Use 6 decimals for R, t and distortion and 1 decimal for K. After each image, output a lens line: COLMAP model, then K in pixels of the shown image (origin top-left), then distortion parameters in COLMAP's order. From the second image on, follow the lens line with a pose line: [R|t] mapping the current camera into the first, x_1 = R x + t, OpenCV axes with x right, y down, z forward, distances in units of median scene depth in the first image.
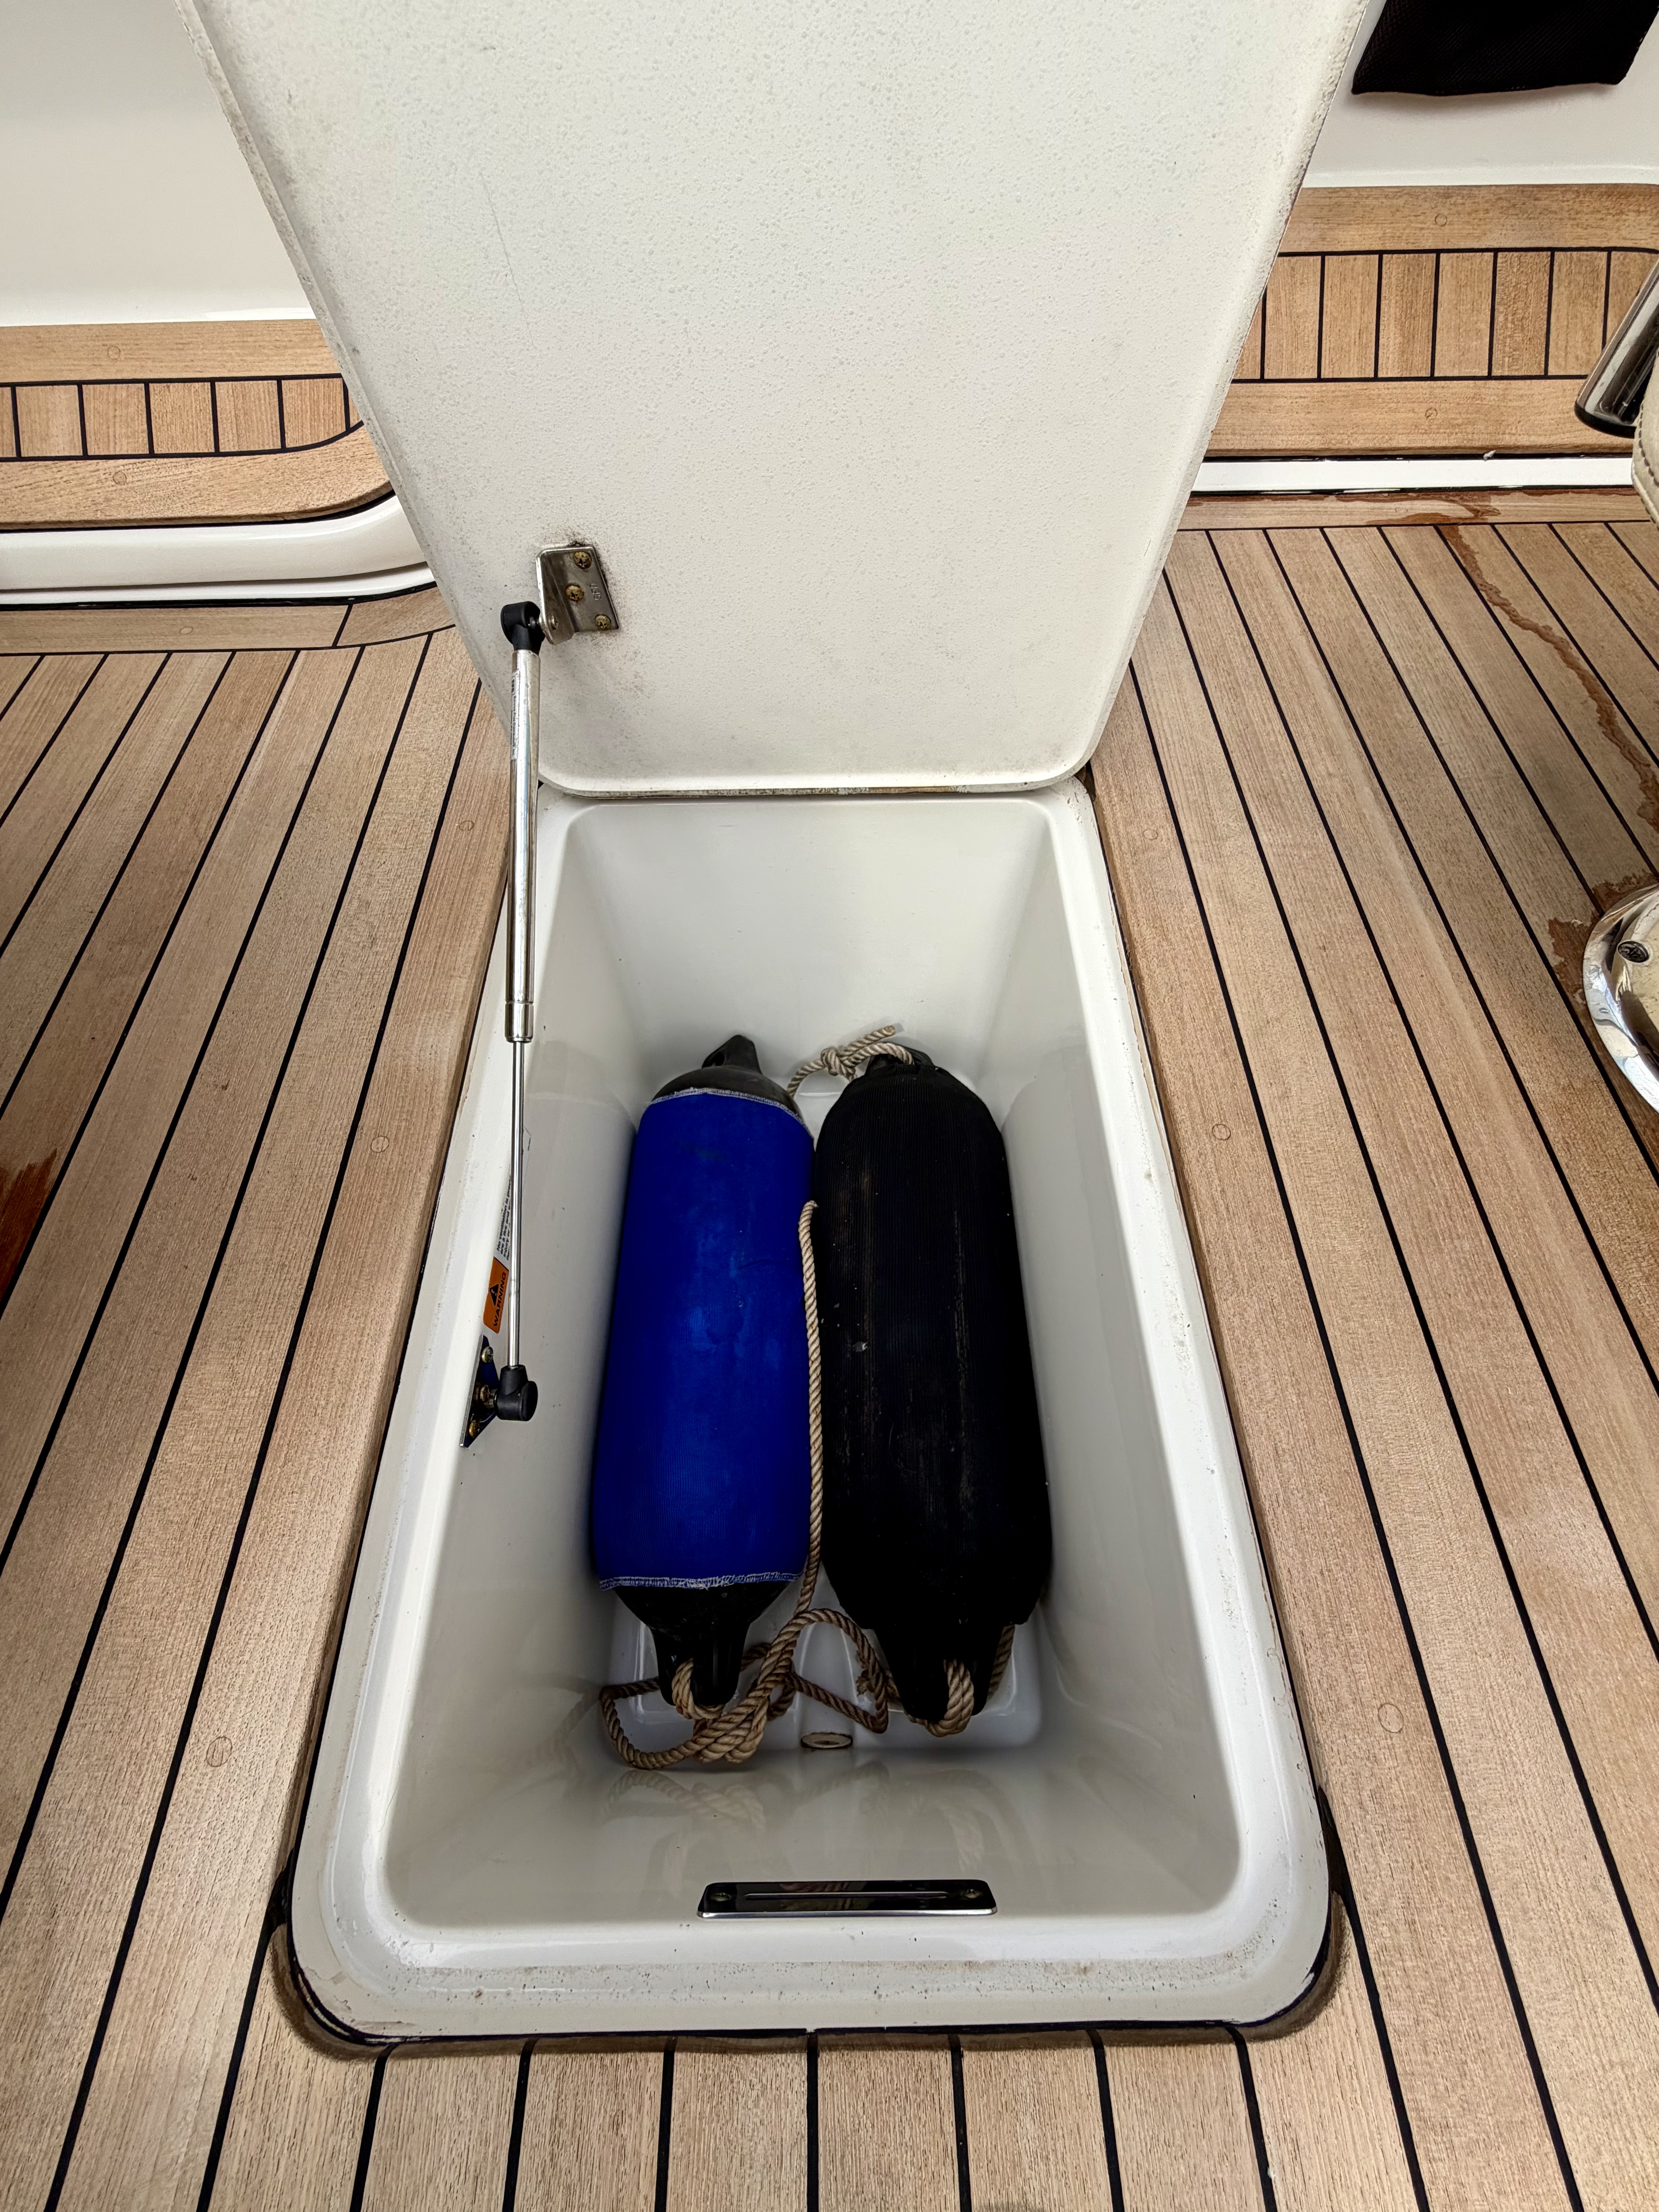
lens RADIAL K [[876.6, 0, 831.5], [0, 876.6, 1098.6], [0, 0, 1]] dist [-0.001871, -0.000037]
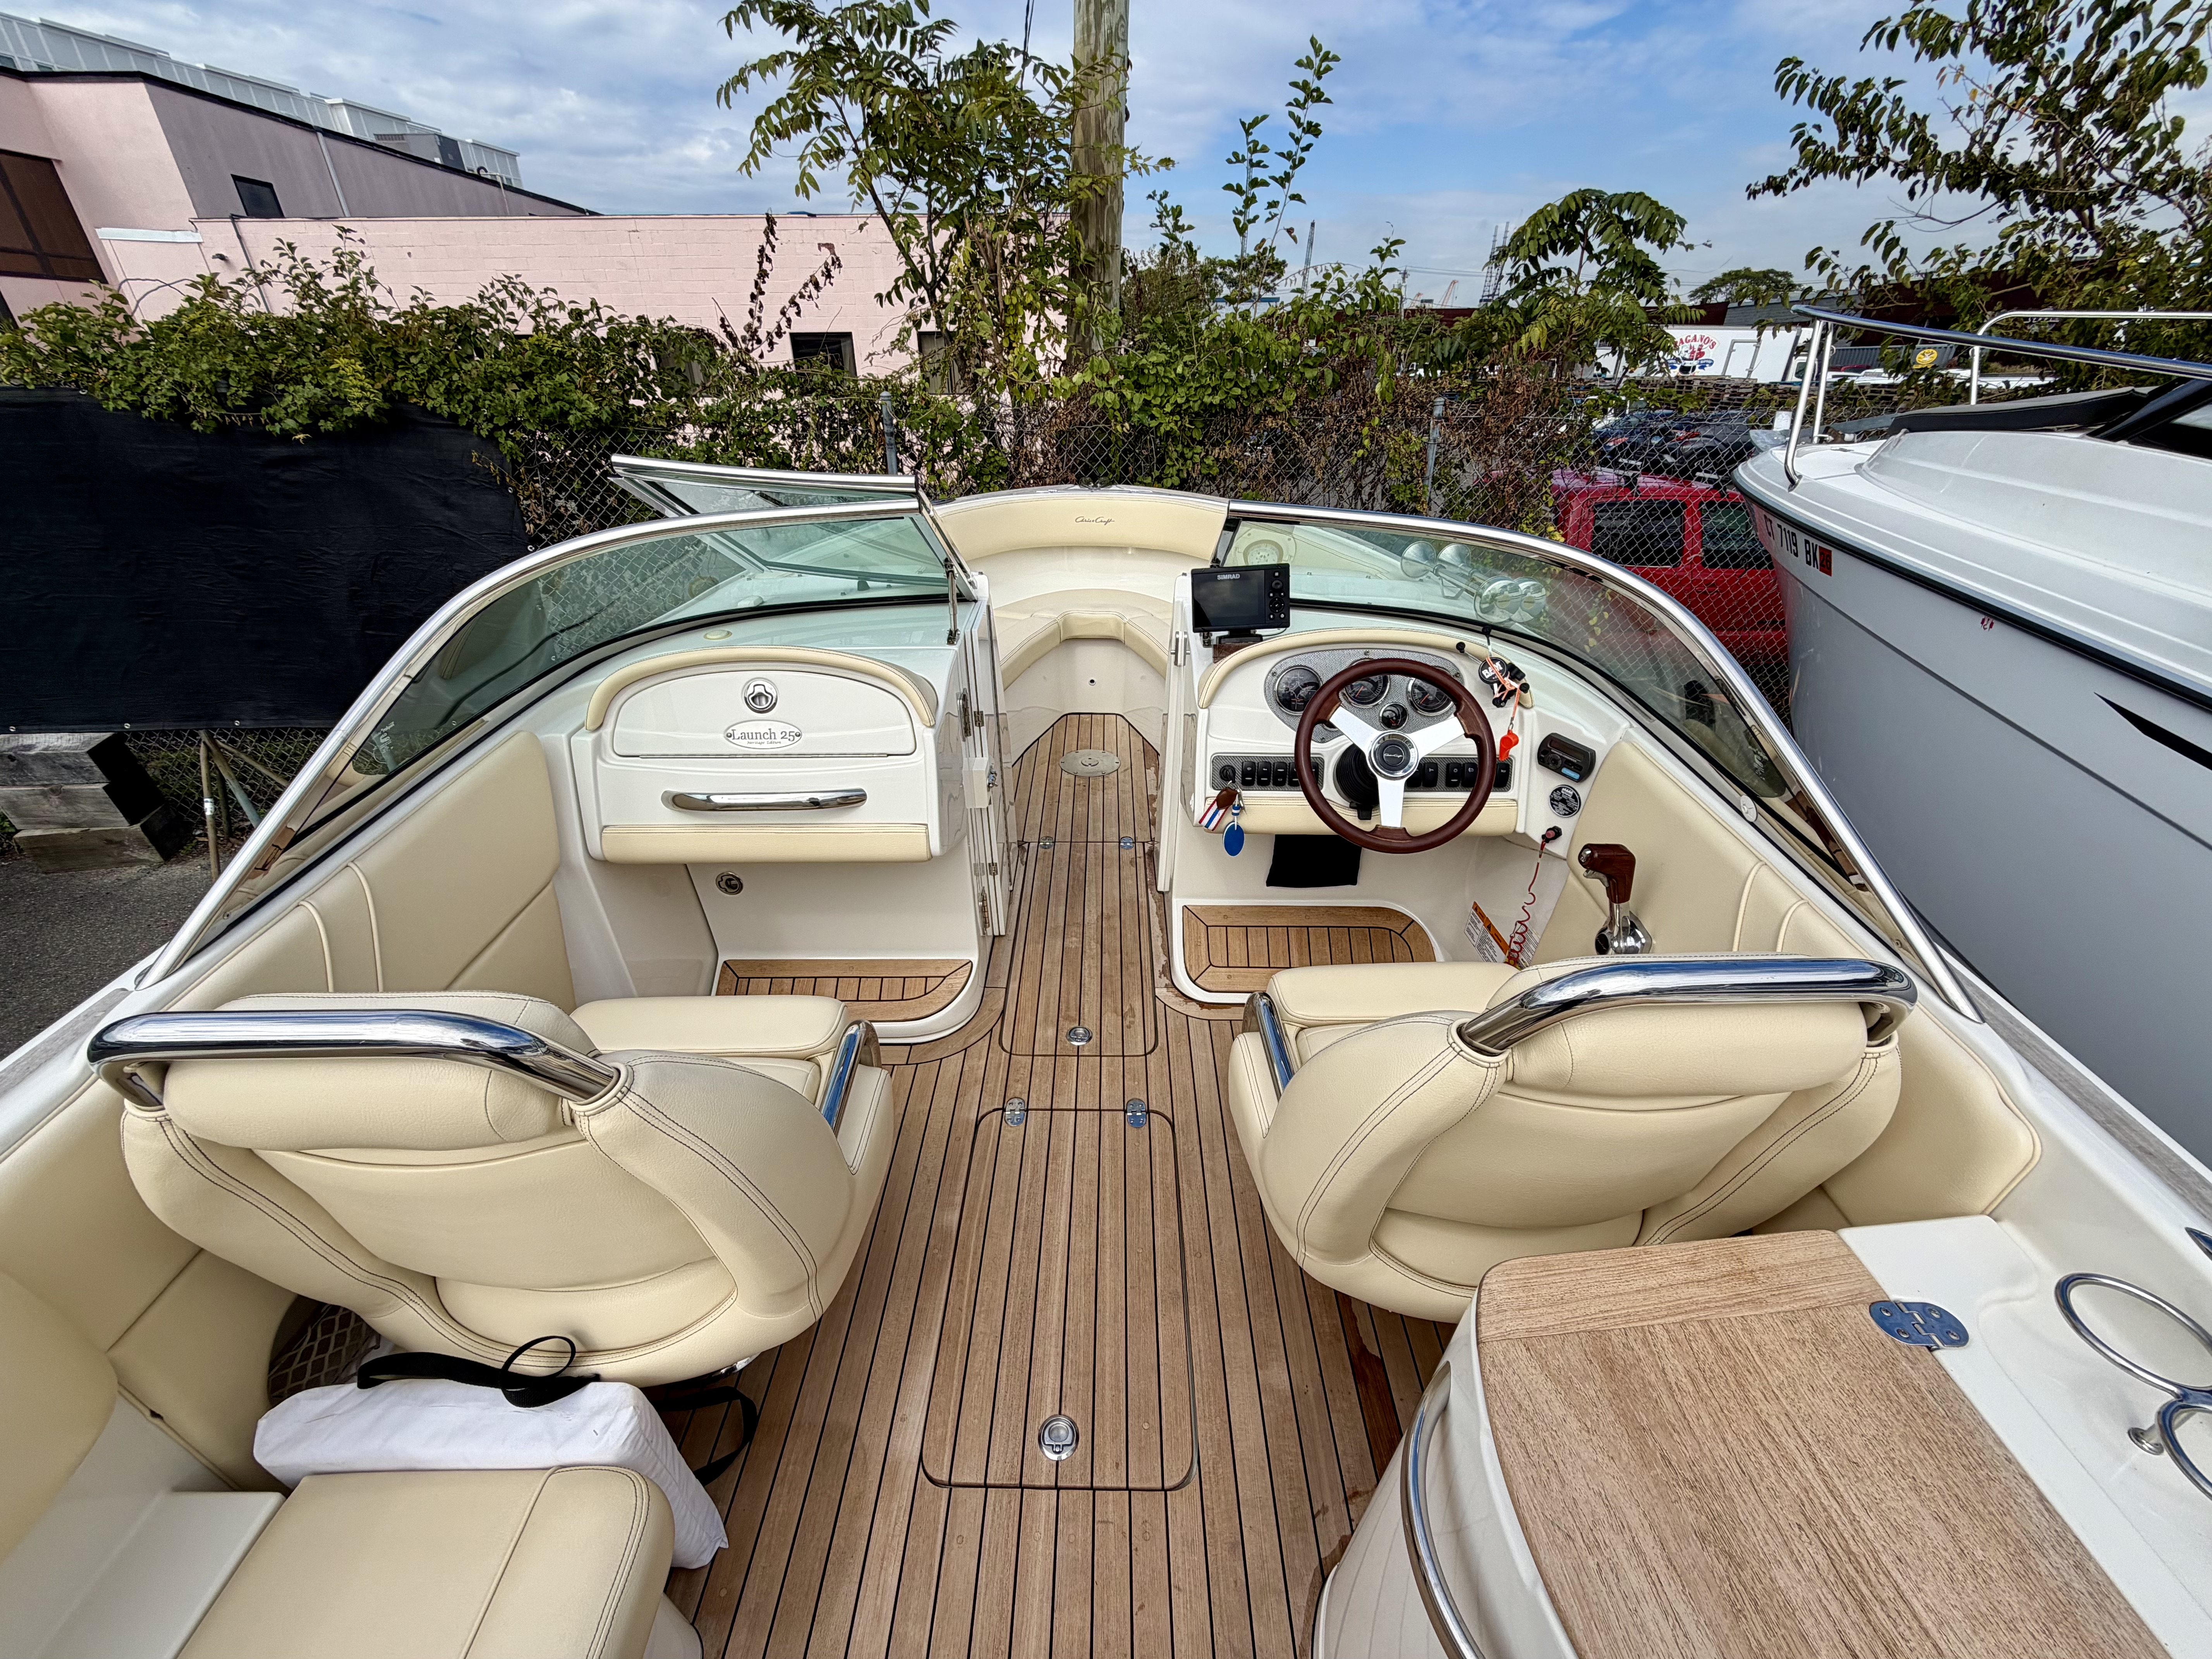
lens RADIAL K [[876.6, 0, 1104.6], [0, 876.6, 830.2], [0, 0, 1]] dist [-0.001871, -0.000037]
pose [[0.999699, 0.019695, -0.014626, 0.073455], [-0.024378, 0.864094, -0.502739, 0.201169], [0.002737, 0.502945, 0.864314, -1.602385]]
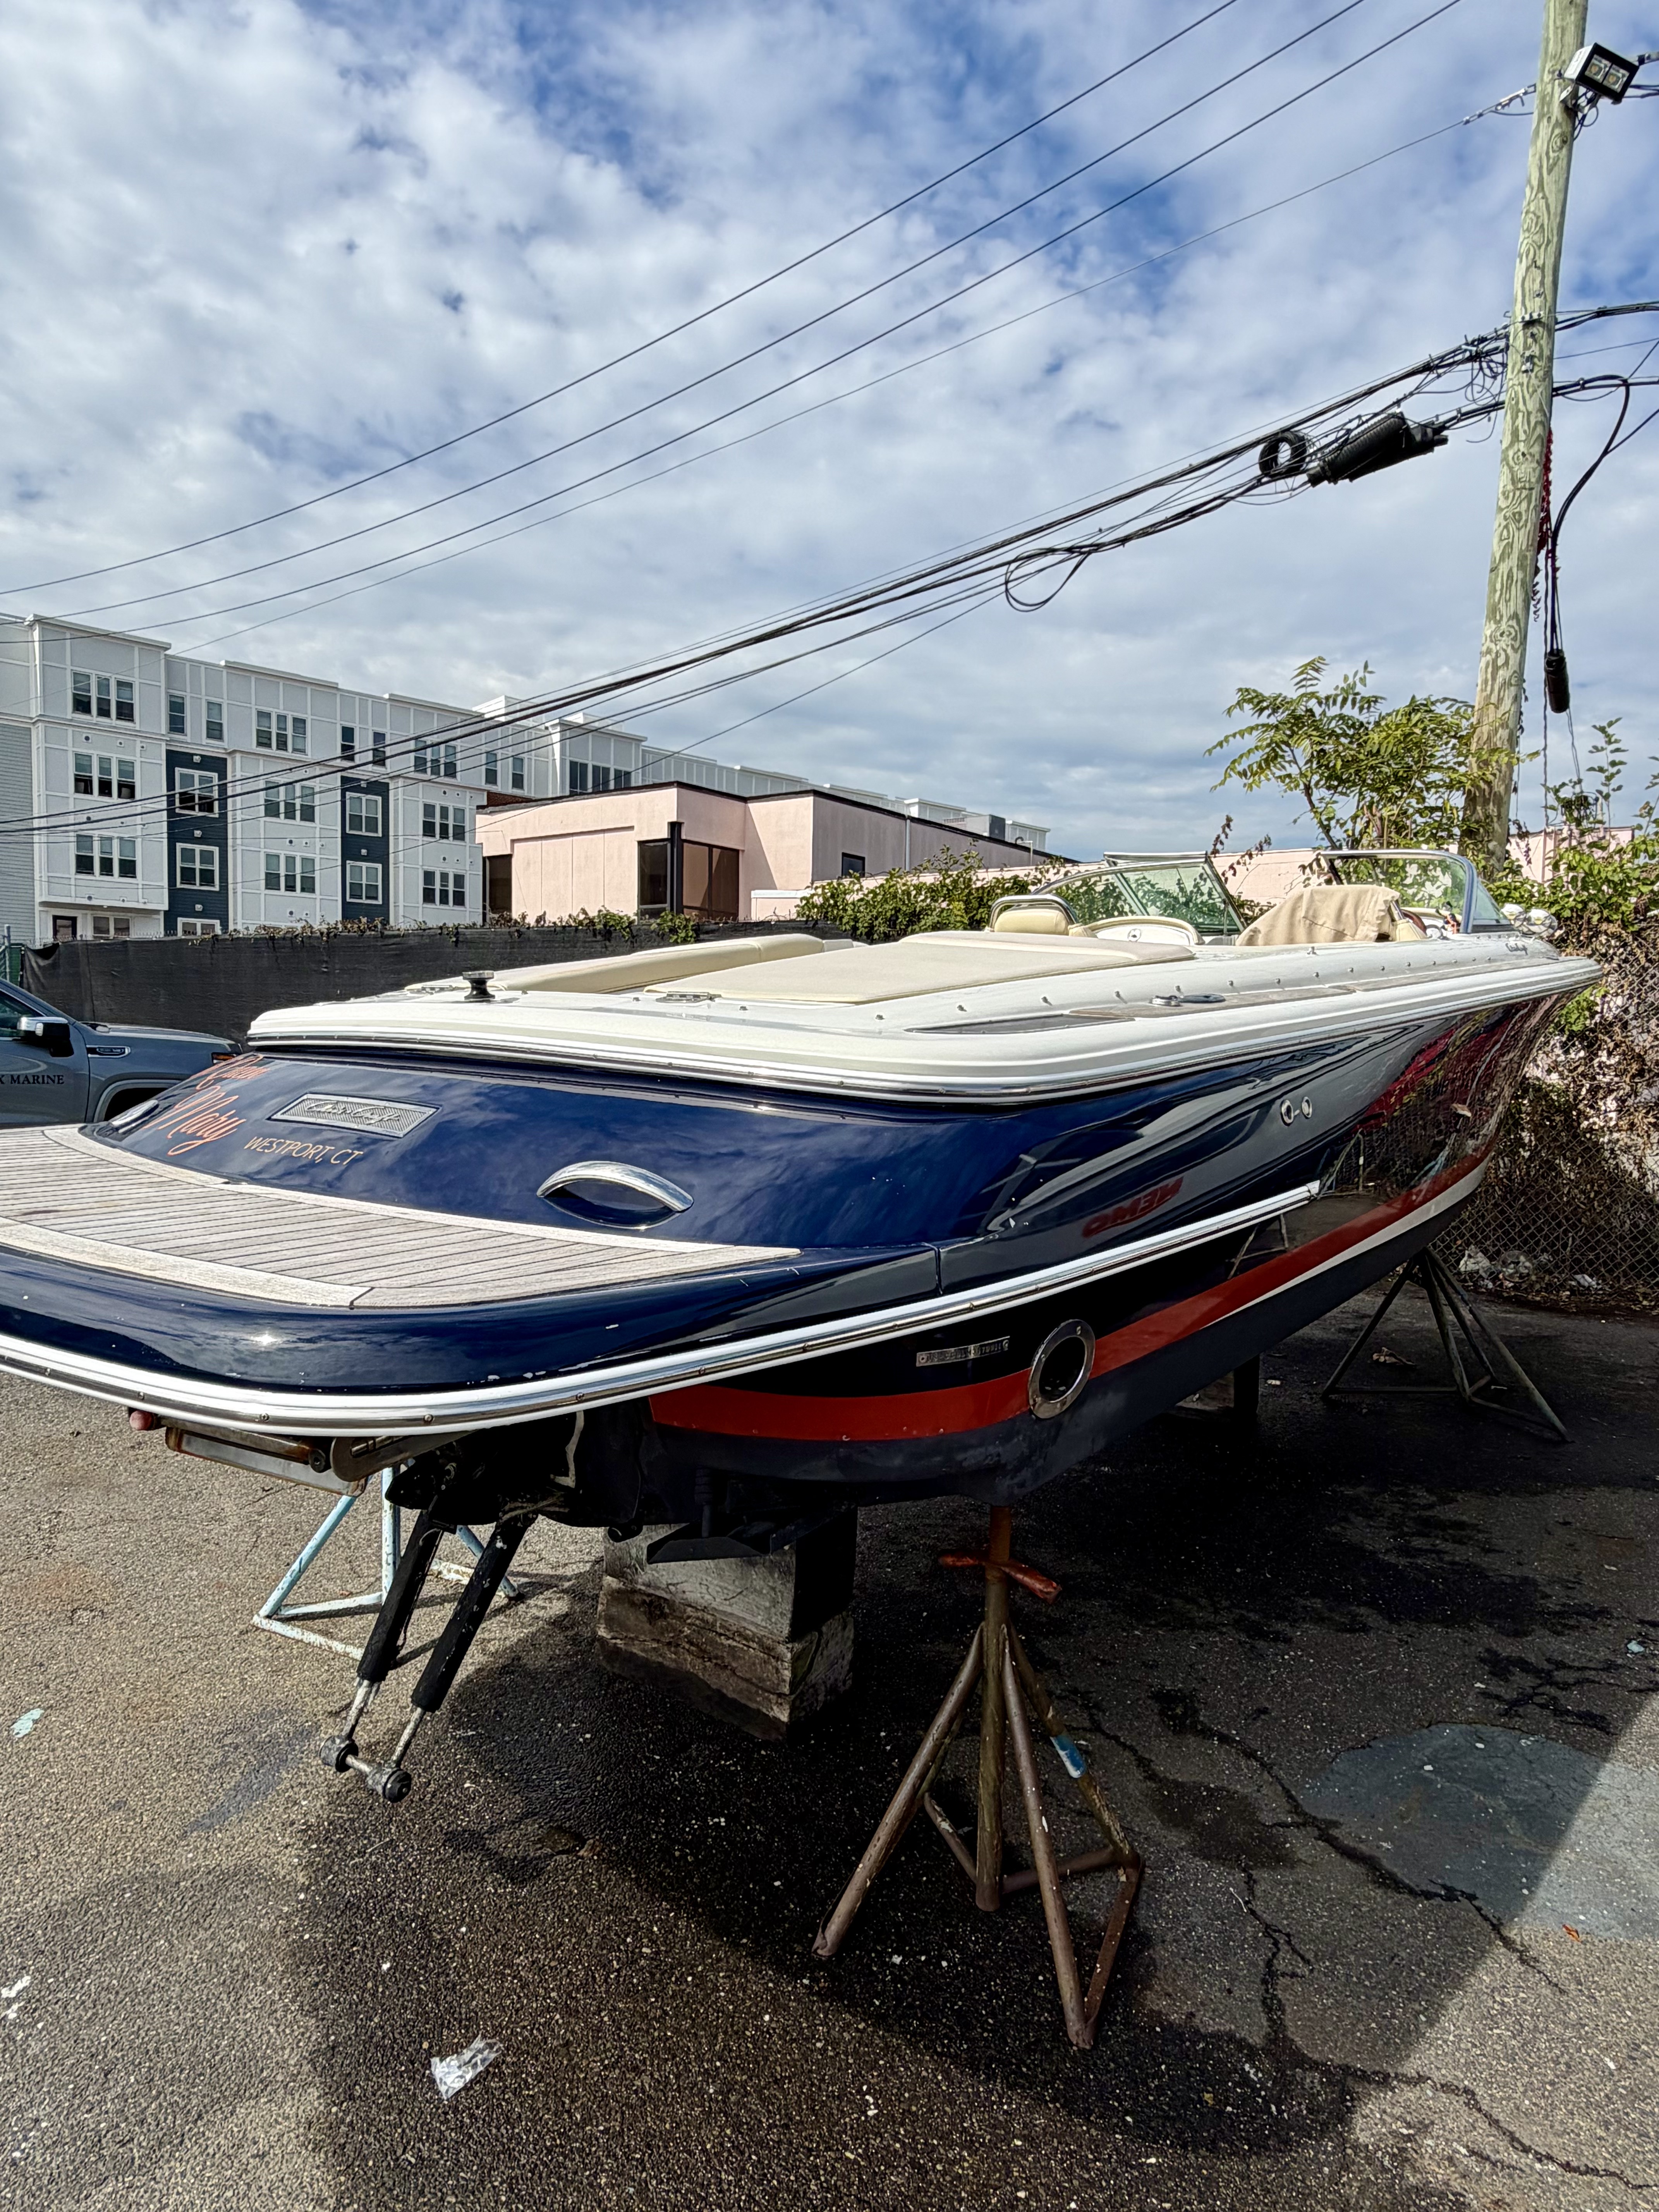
lens RADIAL K [[1296.6, 0, 830.5], [0, 1296.6, 1116.2], [0, 0, 1]] dist [-0.001712, 0.000088]
pose [[0.780532, 0.076720, -0.620390, 2.691096], [-0.551490, 0.551788, -0.625611, 5.314260], [0.294327, 0.830448, 0.472999, -3.241284]]
